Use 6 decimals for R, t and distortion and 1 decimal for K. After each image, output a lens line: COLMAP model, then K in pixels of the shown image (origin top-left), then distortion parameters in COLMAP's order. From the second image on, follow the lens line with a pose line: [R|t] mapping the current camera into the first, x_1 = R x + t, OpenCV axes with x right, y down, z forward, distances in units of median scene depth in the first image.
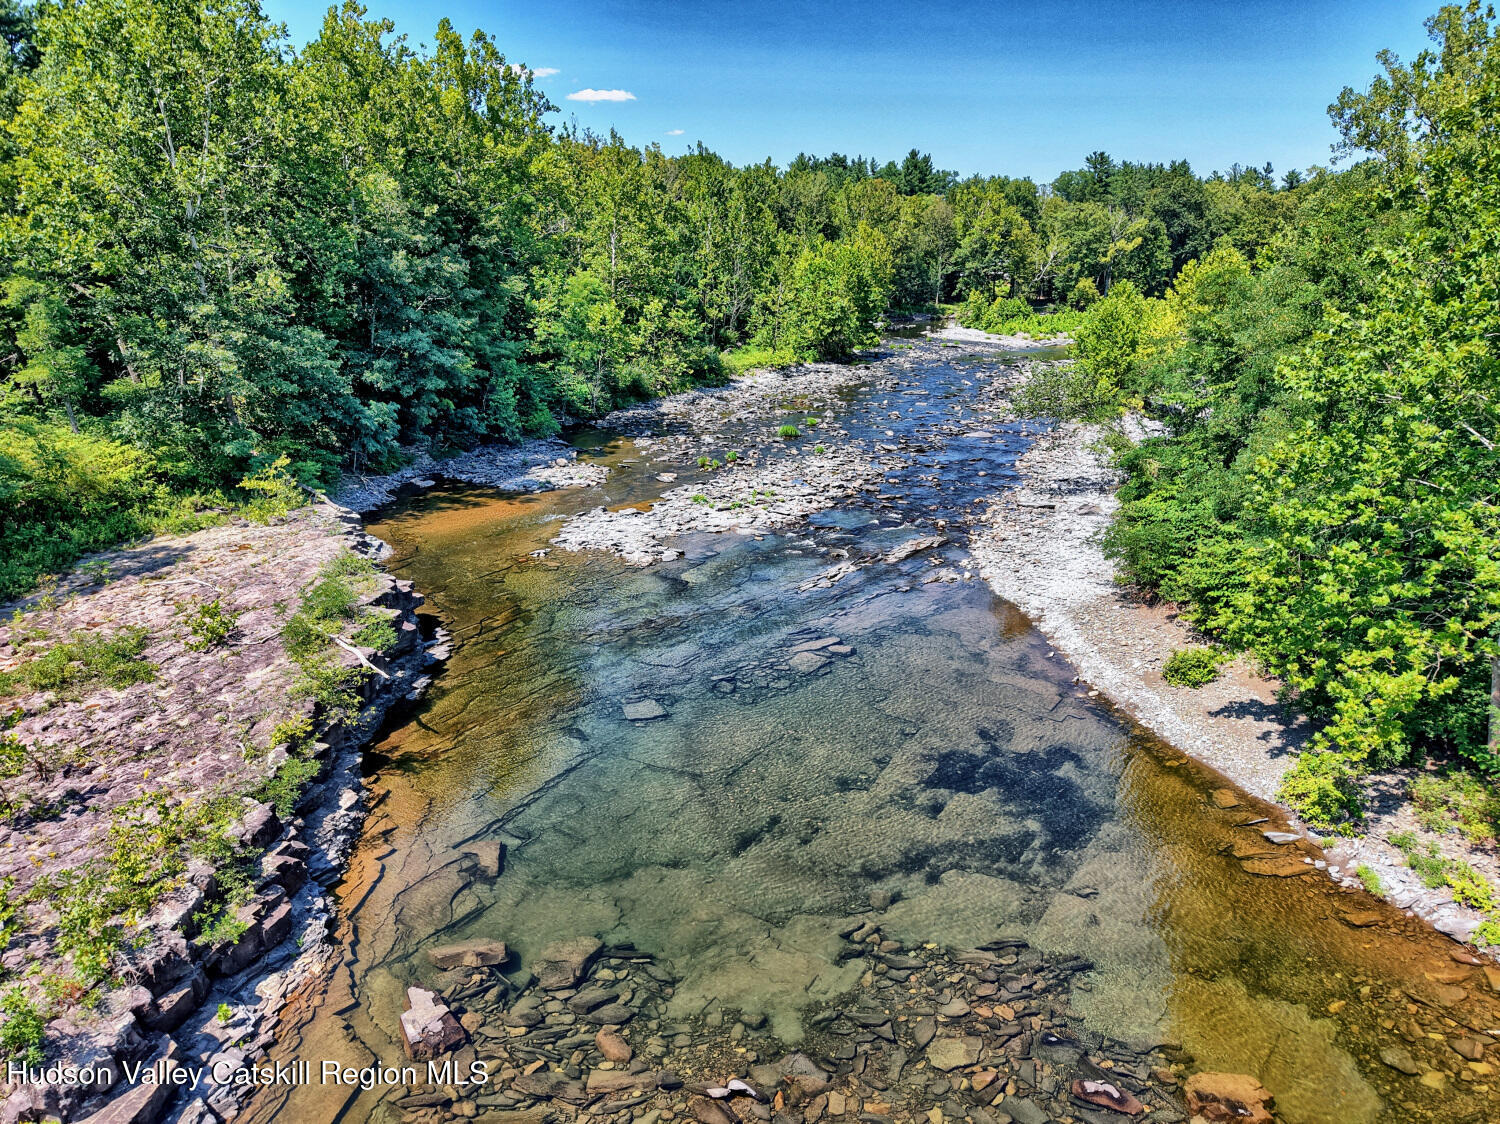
lens RADIAL K [[1005.6, 0, 749.6], [0, 1005.6, 565.2], [0, 0, 1]] dist [0.024426, -0.020629]
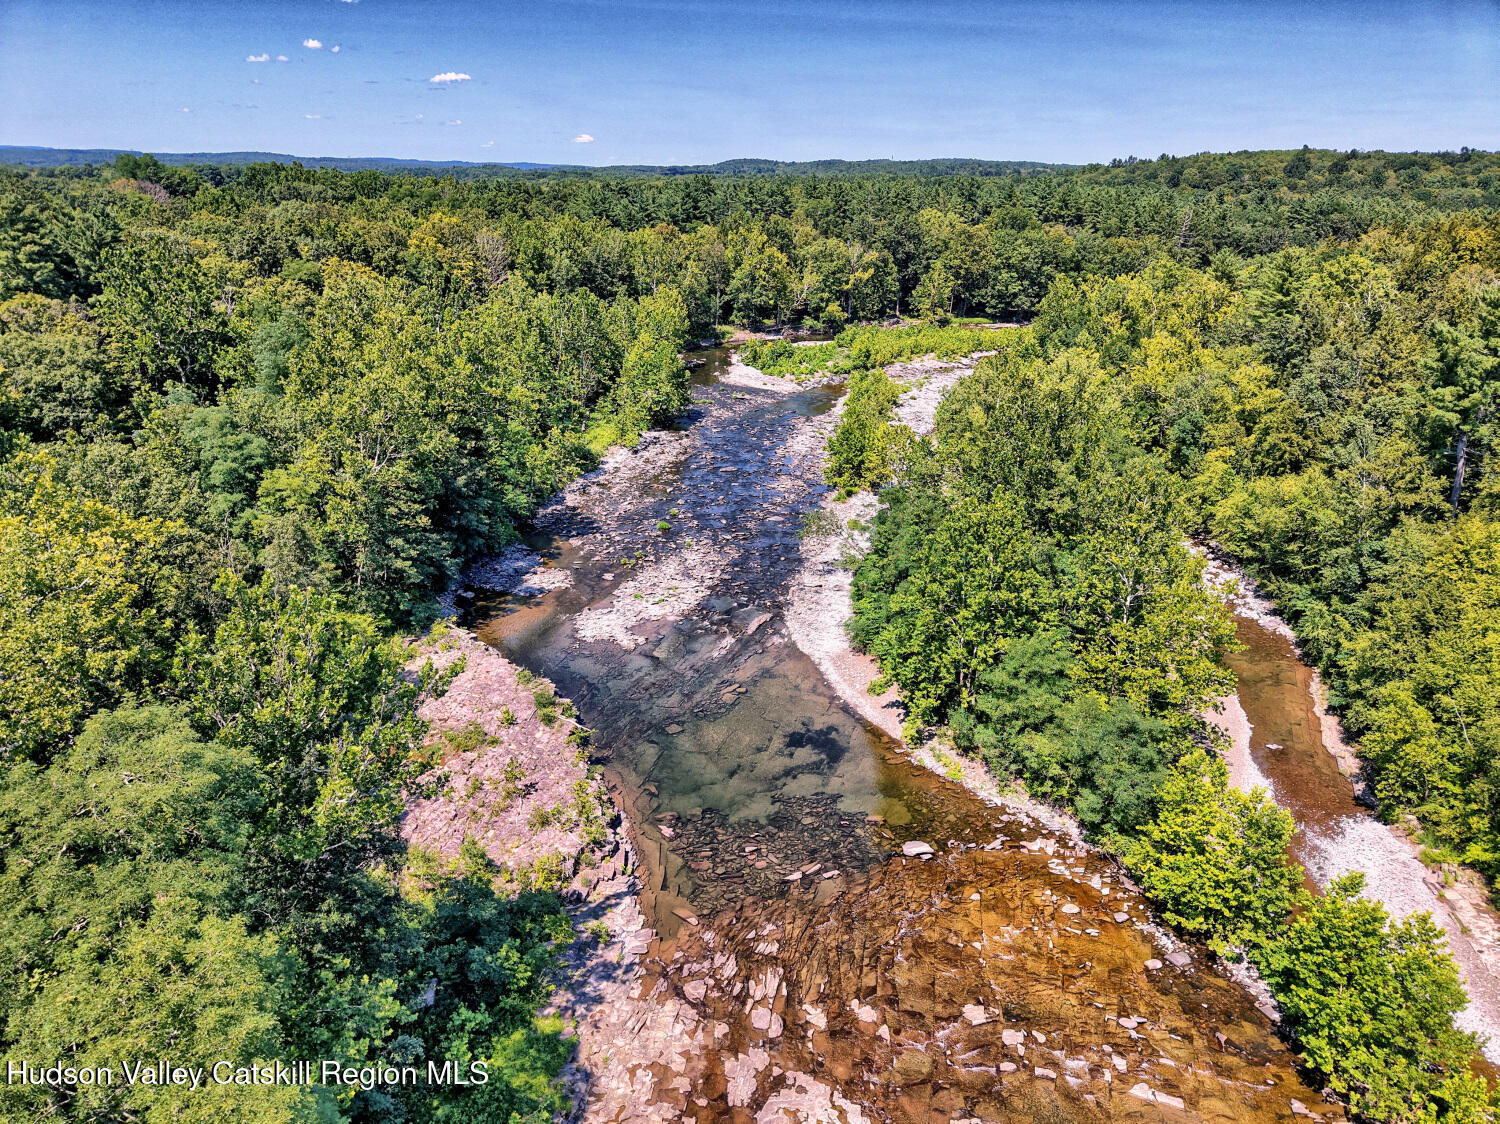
lens RADIAL K [[1054.0, 0, 750.0], [0, 1054.0, 562.0], [0, 0, 1]] dist [0.156685, -0.001158]
pose [[0.972399, -0.079729, 0.219279, -0.335717], [0.062451, 0.994453, 0.084637, -0.347533], [-0.224811, -0.068606, 0.971984, -1.149970]]
